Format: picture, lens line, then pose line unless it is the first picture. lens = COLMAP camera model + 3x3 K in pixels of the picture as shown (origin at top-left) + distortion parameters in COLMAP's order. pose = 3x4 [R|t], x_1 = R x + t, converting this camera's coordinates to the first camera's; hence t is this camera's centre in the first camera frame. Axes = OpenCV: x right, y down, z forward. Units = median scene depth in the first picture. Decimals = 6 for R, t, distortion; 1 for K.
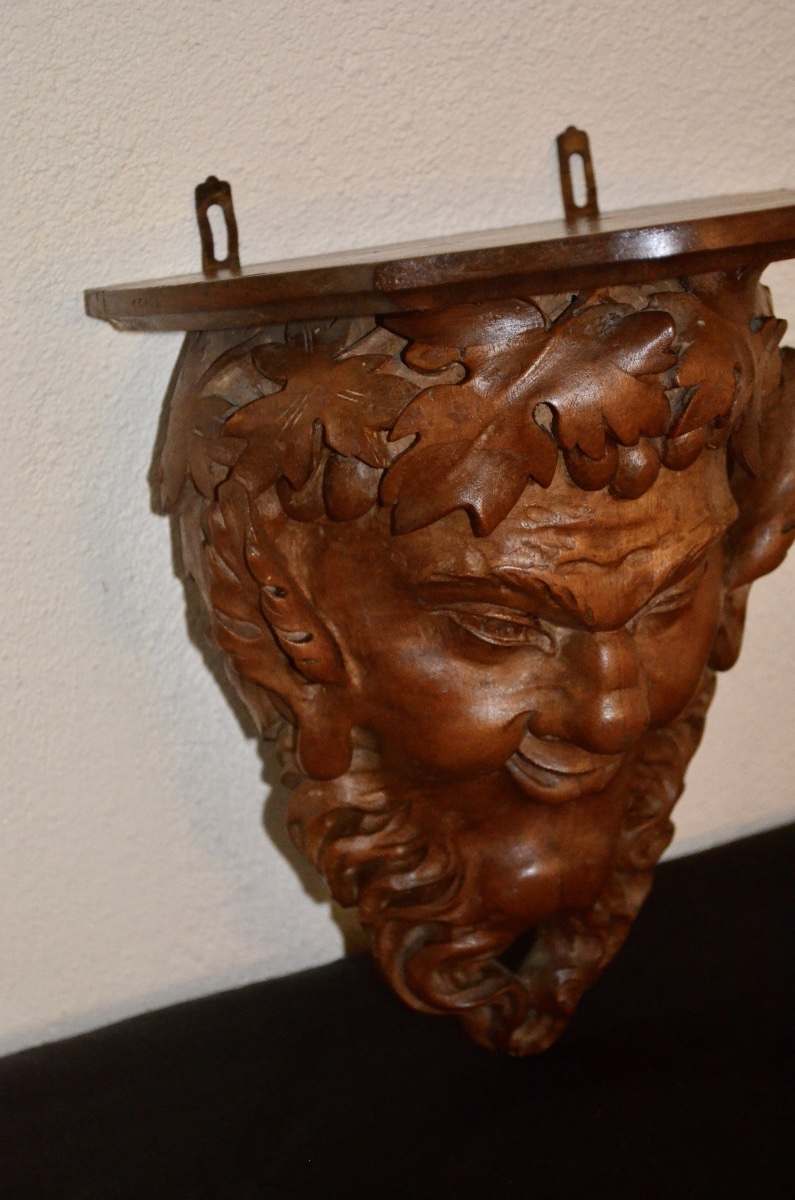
lens RADIAL K [[2721.8, 0, 390.5], [0, 2721.8, 630.9], [0, 0, 1]] dist [0.020512, 0.000000]
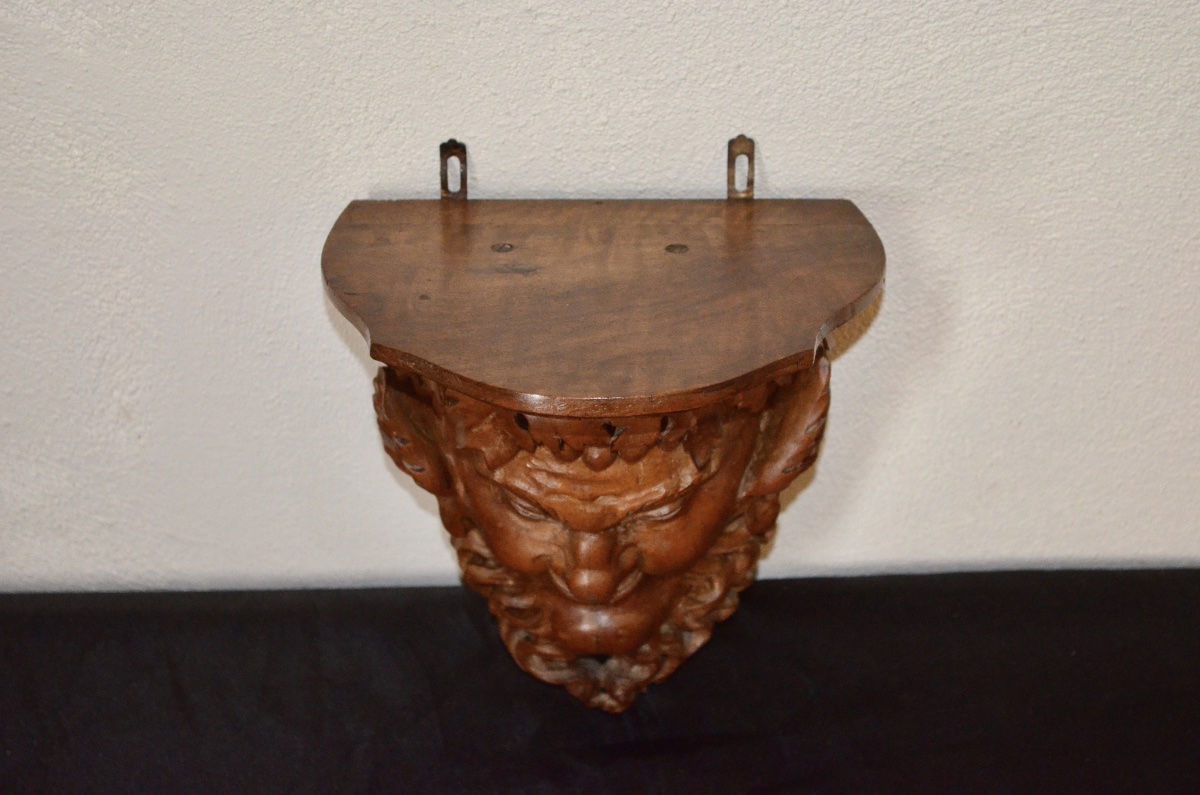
lens RADIAL K [[2721.8, 0, 597.6], [0, 2721.8, 399.5], [0, 0, 1]] dist [0.020512, 0.000000]
pose [[0.881356, 0.311685, -0.355055, 0.555062], [-0.182831, 0.917971, 0.351998, -0.557261], [0.435643, -0.245321, 0.866045, -0.259079]]
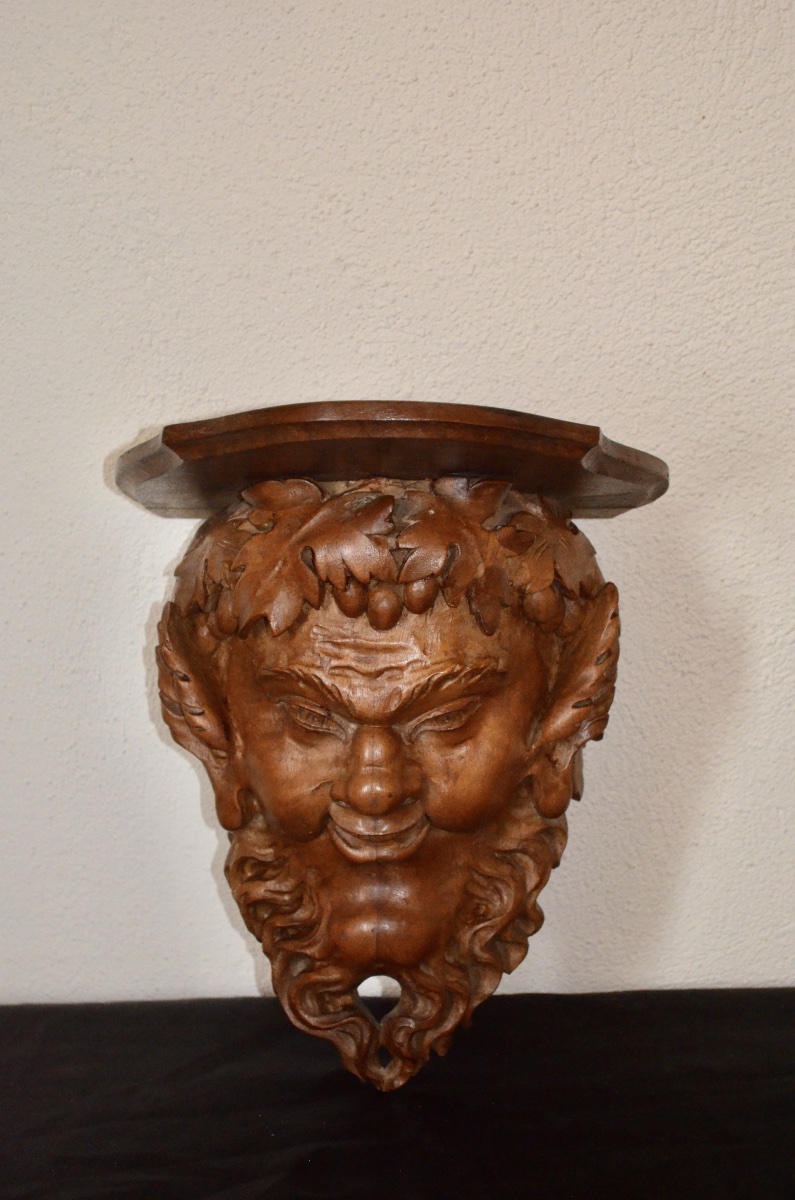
lens RADIAL K [[2721.8, 0, 398.7], [0, 2721.8, 602.9], [0, 0, 1]] dist [0.020512, 0.000000]
pose [[0.877953, 0.105199, -0.467045, 0.707648], [-0.188226, 0.972845, -0.134699, 0.123223], [0.440192, 0.206170, 0.873914, -0.263724]]
